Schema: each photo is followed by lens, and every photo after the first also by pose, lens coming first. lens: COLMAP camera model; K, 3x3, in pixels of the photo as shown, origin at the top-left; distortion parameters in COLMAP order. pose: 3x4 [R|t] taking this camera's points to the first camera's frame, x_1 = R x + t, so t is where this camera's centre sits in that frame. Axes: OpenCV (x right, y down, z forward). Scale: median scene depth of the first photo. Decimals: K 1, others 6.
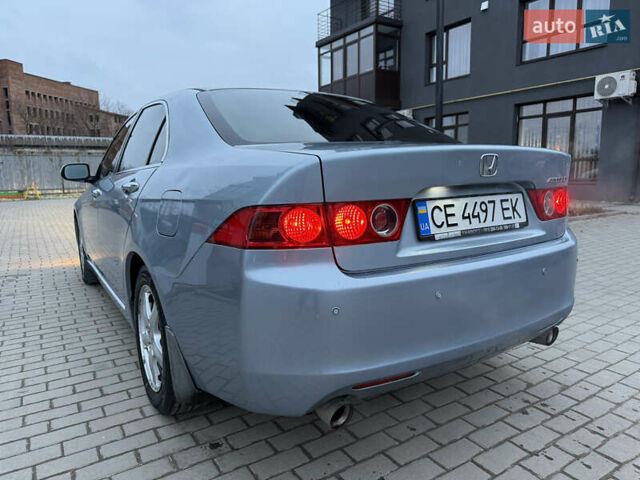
lens RADIAL K [[453.1, 0, 318.0], [0, 453.1, 241.3], [0, 0, 1]] dist [0.021223, -0.027723]
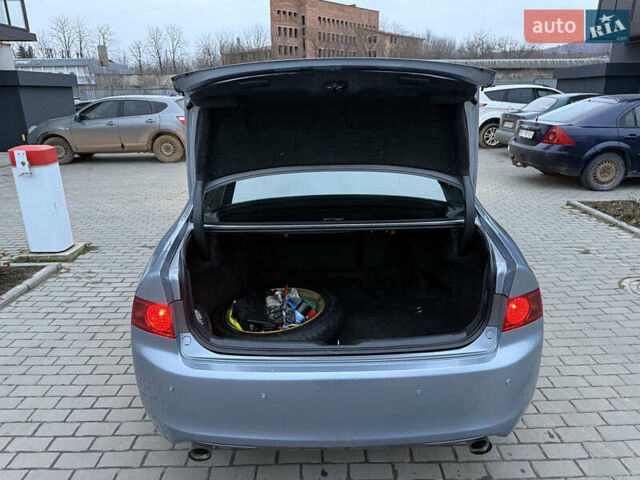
lens RADIAL K [[455.6, 0, 320.7], [0, 455.6, 237.9], [0, 0, 1]] dist [0.009241, -0.000328]
pose [[0.848312, 0.165349, -0.503018, 0.574979], [-0.083156, 0.979806, 0.181837, -0.313802], [0.522927, -0.112426, 0.844931, 0.084222]]
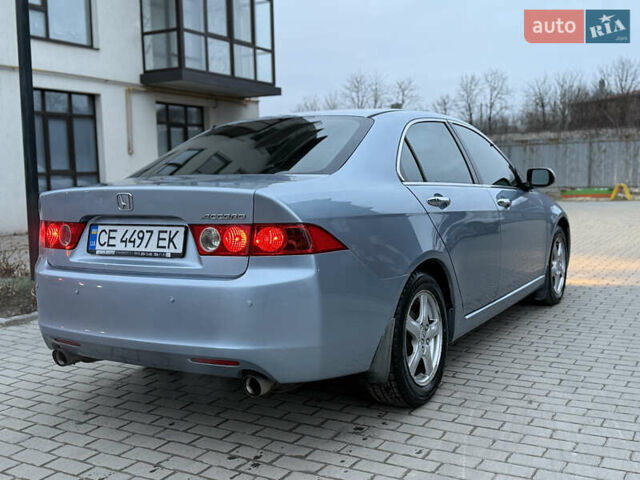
lens RADIAL K [[690.2, 0, 320.6], [0, 690.2, 245.8], [0, 0, 1]] dist [0.146752, -0.282848]
pose [[0.450753, 0.098876, -0.887156, 1.614519], [-0.120263, 0.991512, 0.049402, -0.141688], [0.884510, 0.084424, 0.458818, 0.412225]]
